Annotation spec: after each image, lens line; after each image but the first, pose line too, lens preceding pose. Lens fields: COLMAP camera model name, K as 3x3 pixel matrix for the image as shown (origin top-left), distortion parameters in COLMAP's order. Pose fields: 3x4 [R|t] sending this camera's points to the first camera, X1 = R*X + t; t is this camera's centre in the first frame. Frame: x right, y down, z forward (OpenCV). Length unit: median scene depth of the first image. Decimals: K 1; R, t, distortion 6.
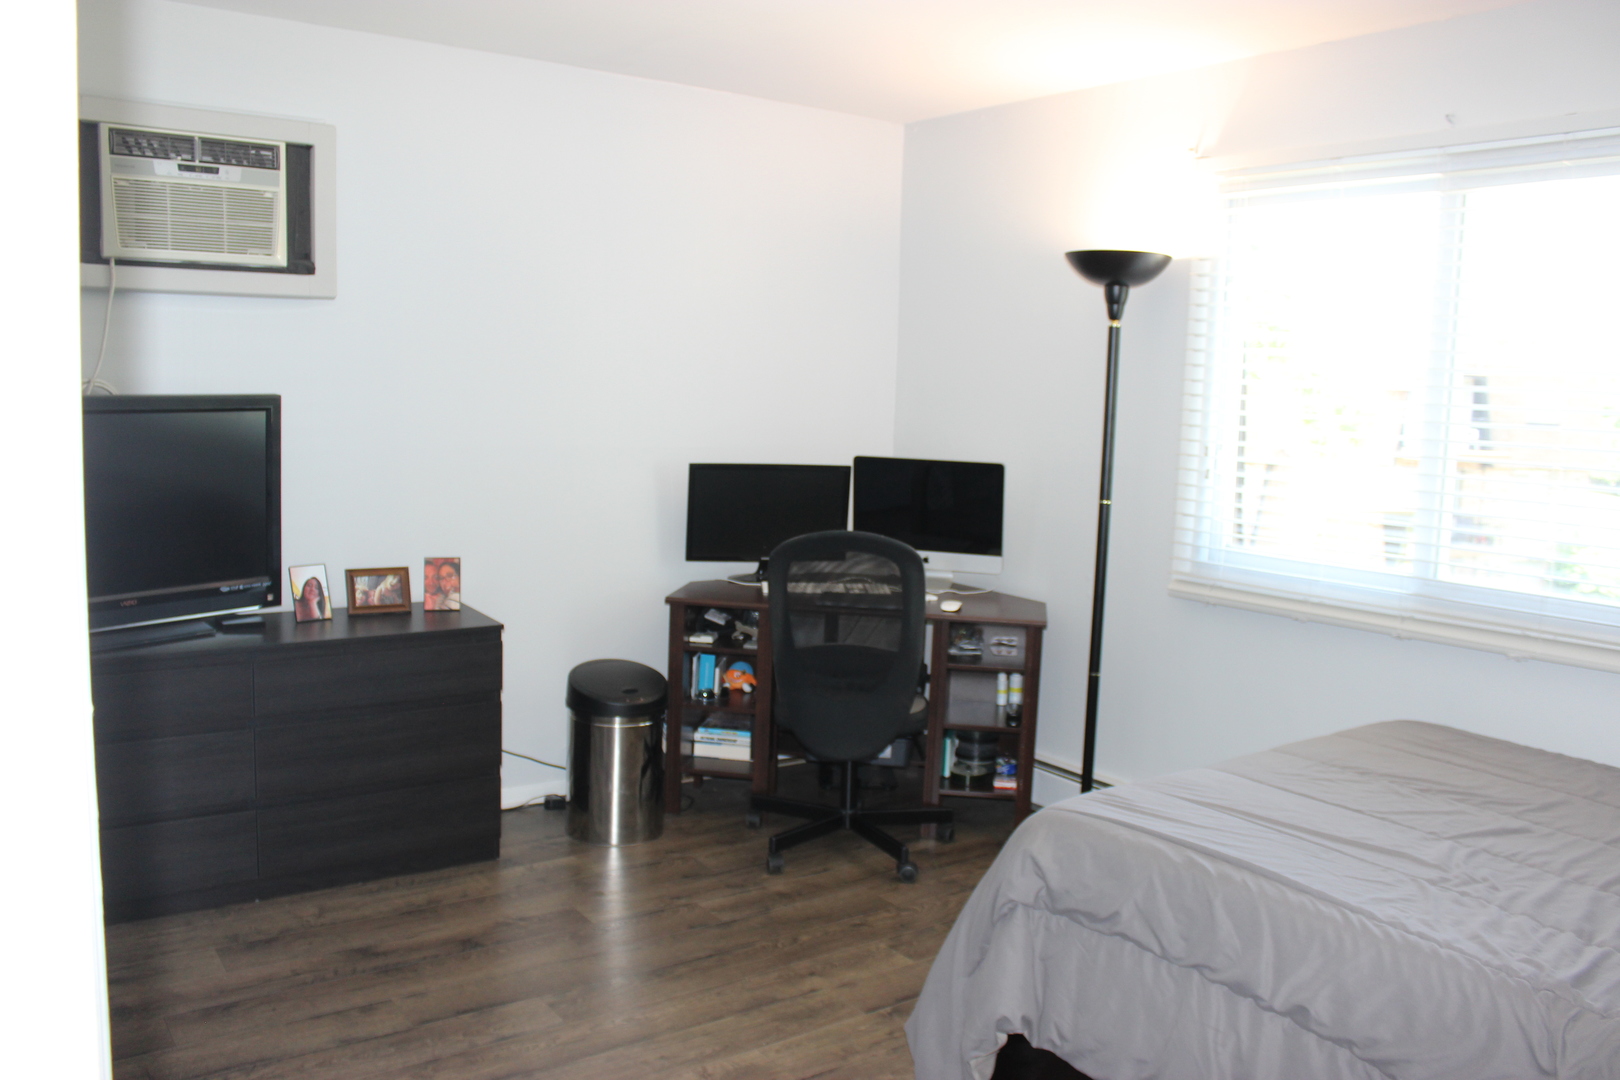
lens RADIAL K [[1334.5, 0, 810.0], [0, 1334.5, 540.0], [0, 0, 1]] dist [-0.166326, 0.148197]
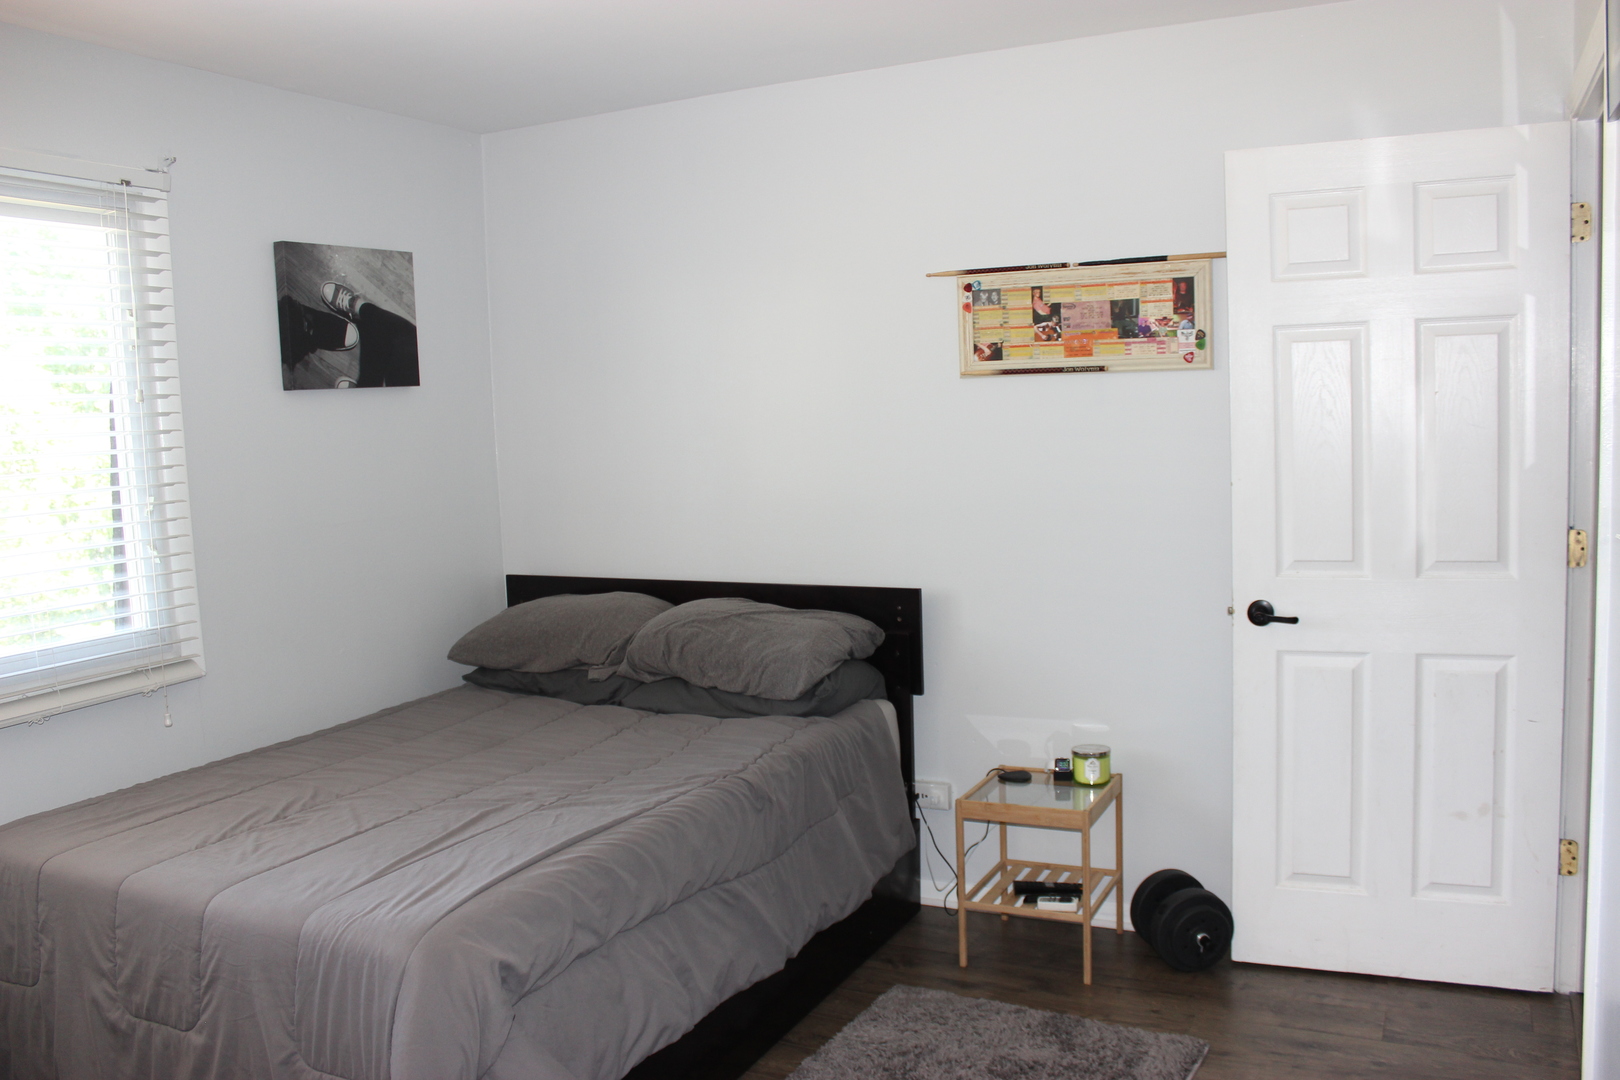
lens RADIAL K [[1334.5, 0, 810.0], [0, 1334.5, 540.0], [0, 0, 1]] dist [-0.166326, 0.148197]
pose [[-0.477711, -0.095340, 0.873328, -0.636859], [0.127360, 0.976076, 0.176223, -0.158406], [-0.869236, 0.195411, -0.454140, 1.093460]]
